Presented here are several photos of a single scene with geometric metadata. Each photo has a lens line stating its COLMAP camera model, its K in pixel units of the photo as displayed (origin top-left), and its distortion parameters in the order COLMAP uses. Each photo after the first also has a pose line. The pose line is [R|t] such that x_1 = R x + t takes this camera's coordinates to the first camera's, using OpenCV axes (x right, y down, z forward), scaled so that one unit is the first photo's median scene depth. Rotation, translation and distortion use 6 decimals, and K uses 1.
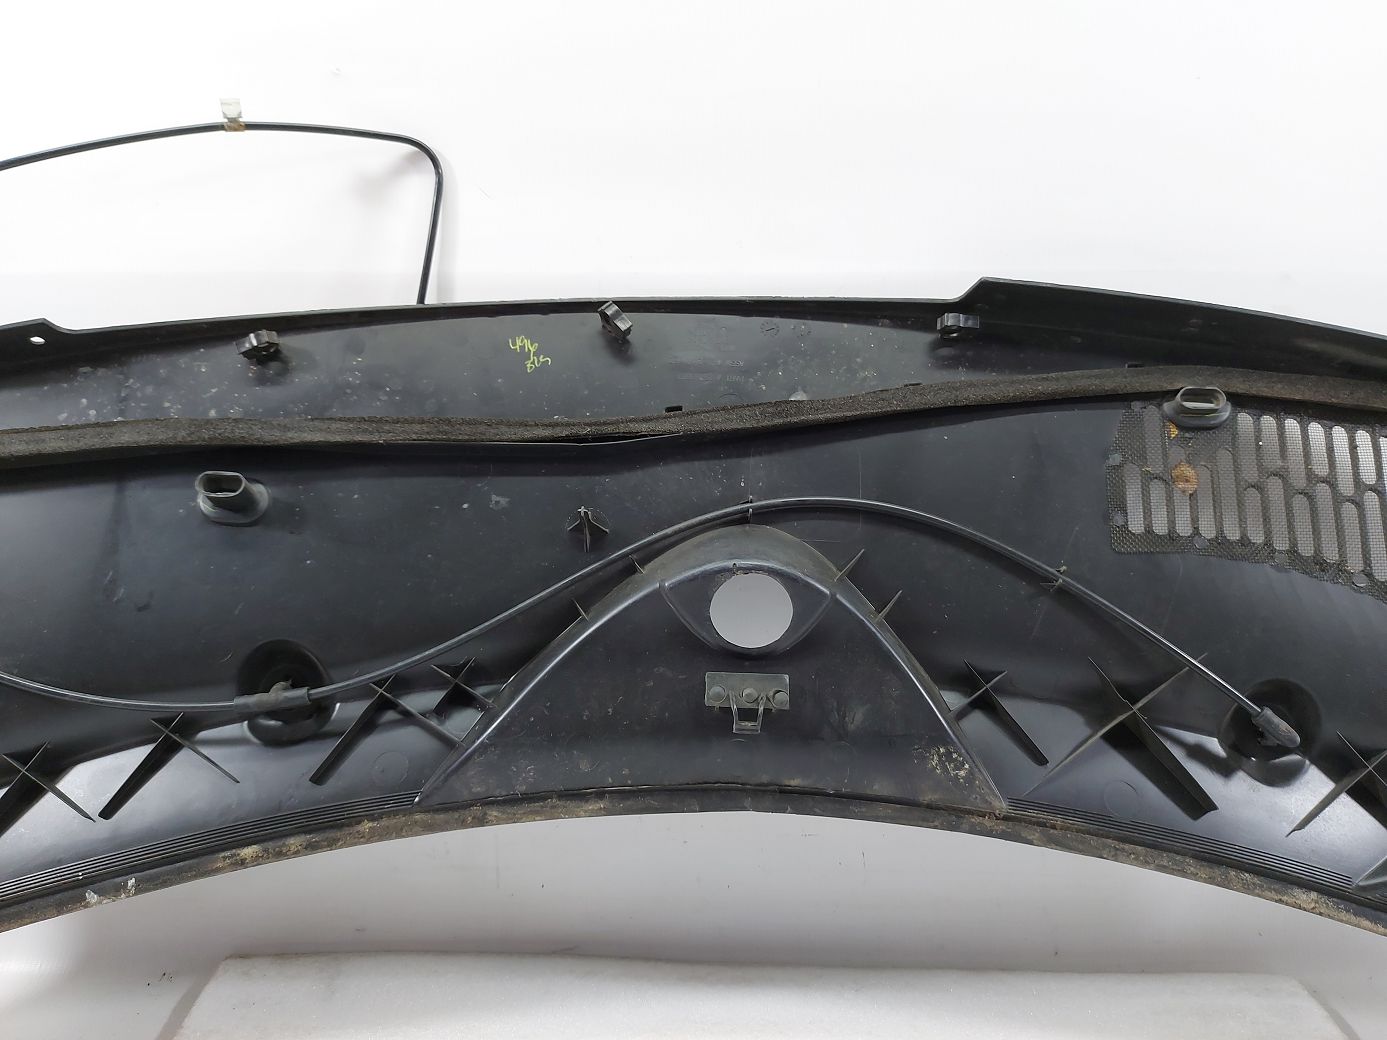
lens RADIAL K [[1044.1, 0, 693.5], [0, 1044.1, 520.0], [0, 0, 1]] dist [0.003916, -0.014630]
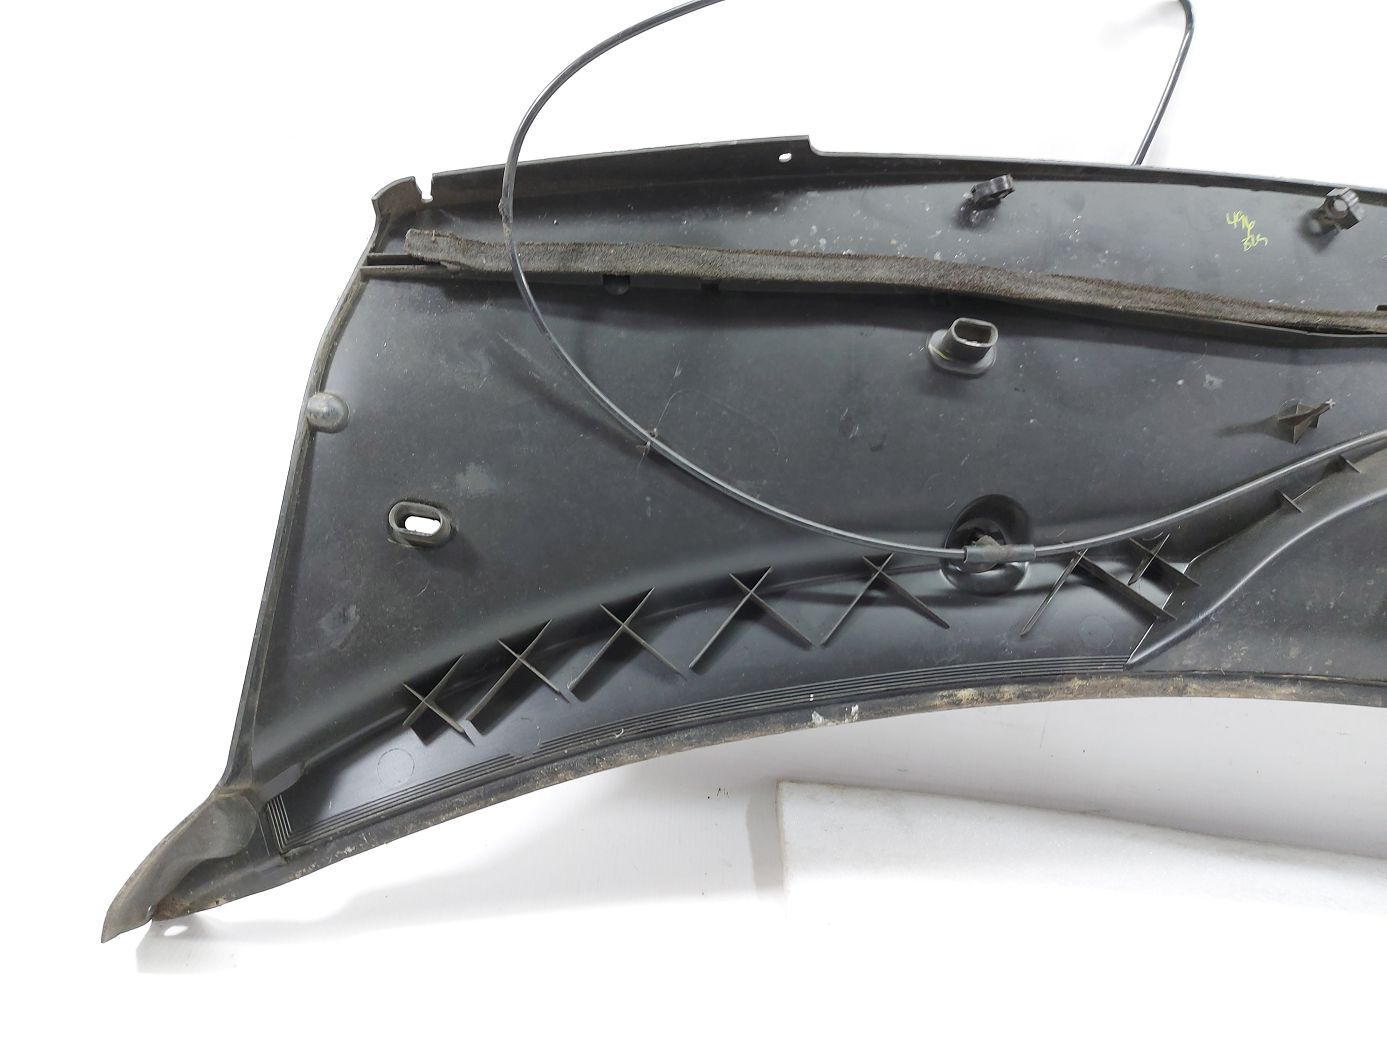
lens RADIAL K [[1019.5, 0, 698.8], [0, 1019.5, 536.1], [0, 0, 1]] dist [0.078517, -0.107324]
pose [[0.992772, 0.118919, 0.016218, -0.680861], [-0.120017, 0.982677, 0.141215, 0.047124], [0.000857, -0.142141, 0.989846, 0.007625]]
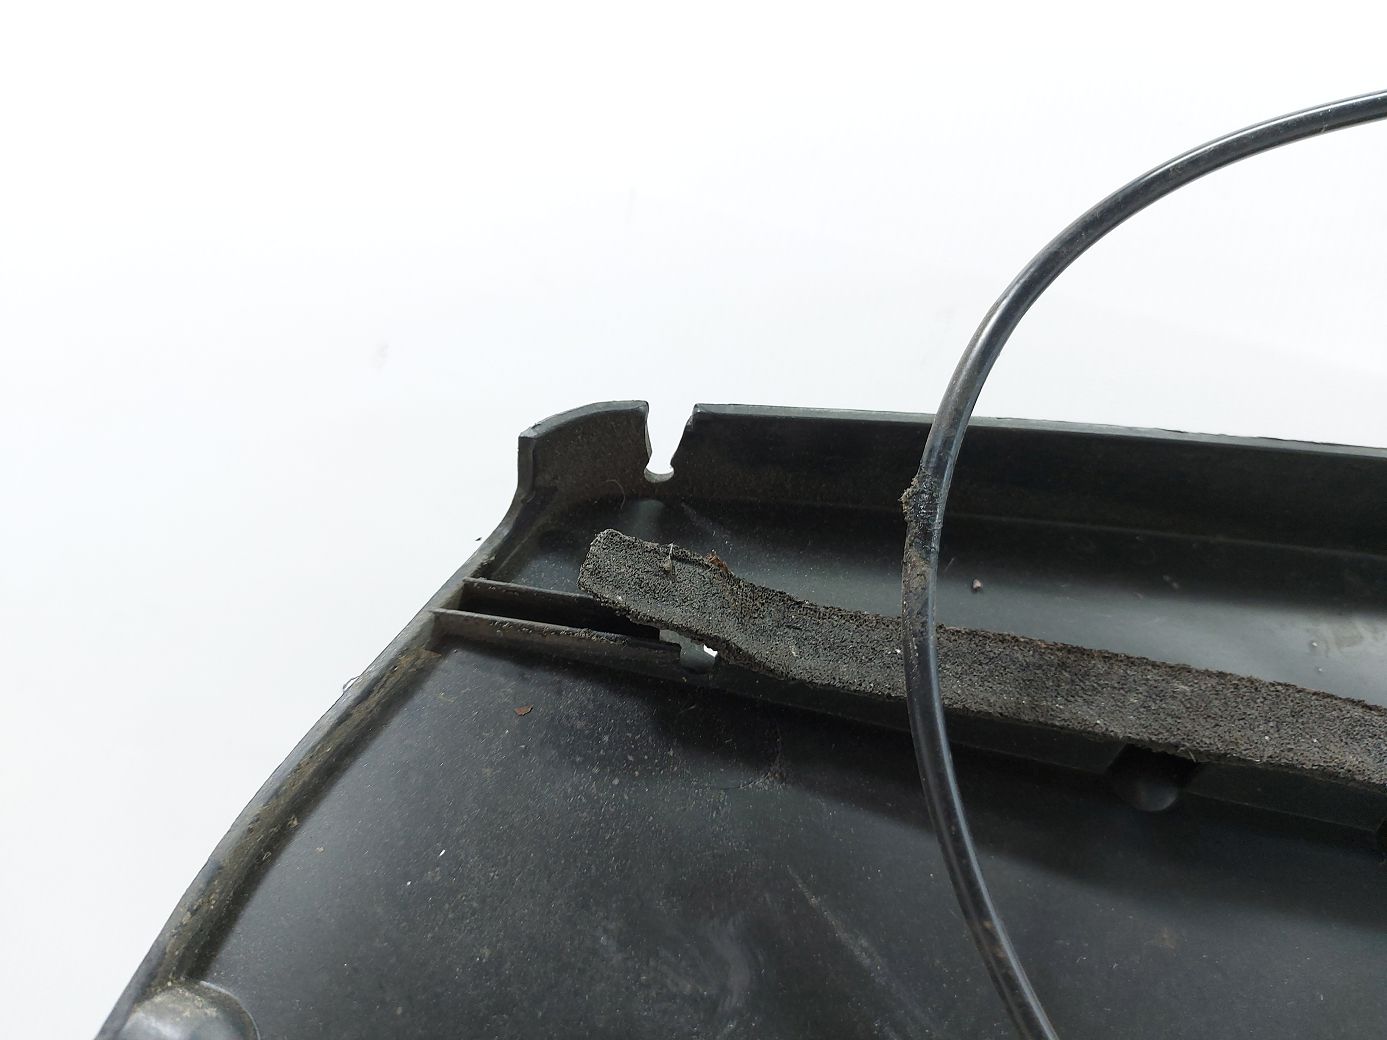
lens RADIAL K [[1019.5, 0, 698.8], [0, 1019.5, 536.1], [0, 0, 1]] dist [0.078517, -0.107324]
pose [[0.956138, 0.274281, -0.102808, -0.888749], [-0.291546, 0.925026, -0.243574, 0.010159], [0.028292, 0.262863, 0.964418, 0.636539]]
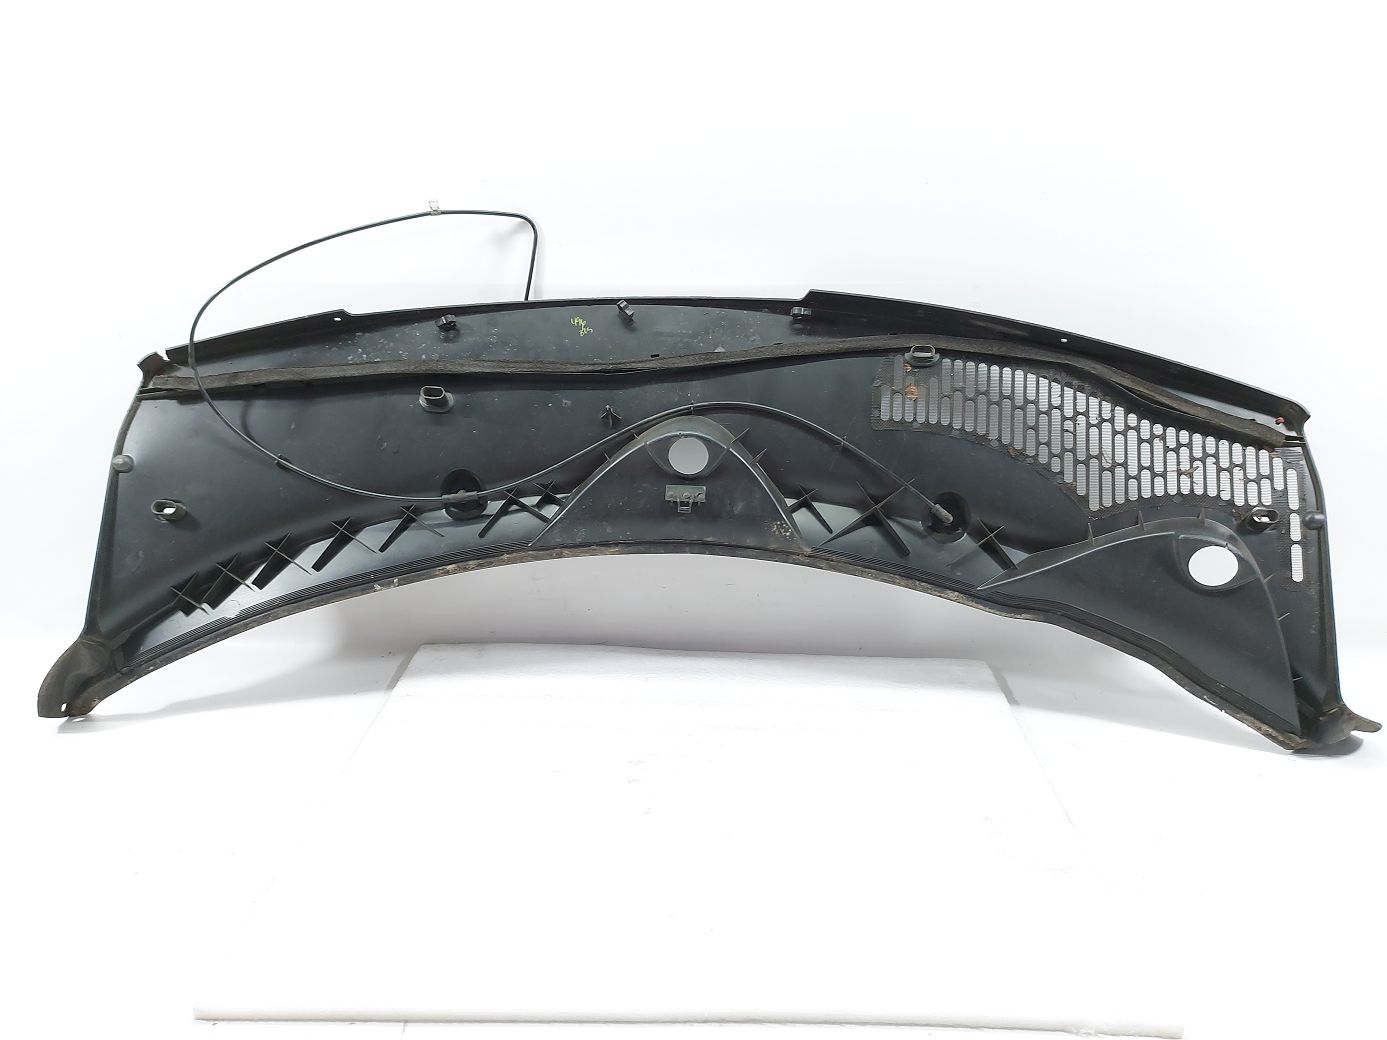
lens RADIAL K [[1019.5, 0, 698.8], [0, 1019.5, 536.1], [0, 0, 1]] dist [0.078517, -0.107324]
pose [[0.999051, 0.010668, -0.042223, 0.154287], [-0.006882, 0.996024, 0.088818, 0.062049], [0.043003, -0.088443, 0.995153, -0.978490]]
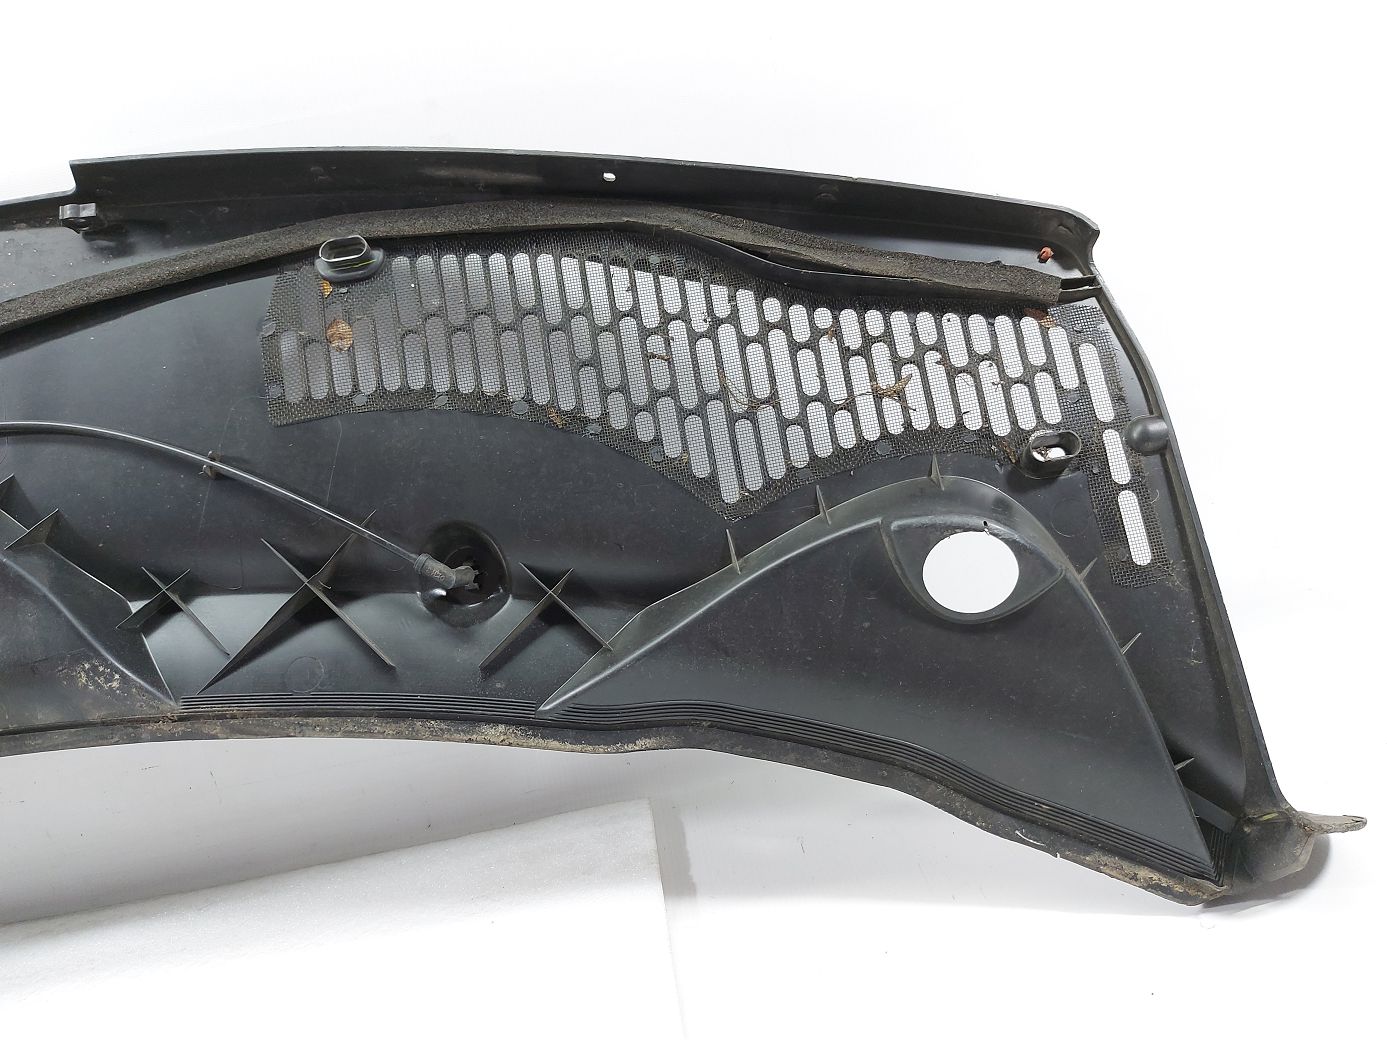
lens RADIAL K [[1019.5, 0, 698.8], [0, 1019.5, 536.1], [0, 0, 1]] dist [0.078517, -0.107324]
pose [[0.977942, -0.198514, 0.064971, 0.701546], [0.191886, 0.976710, 0.096005, 0.112904], [-0.082516, -0.081420, 0.993258, 0.017758]]
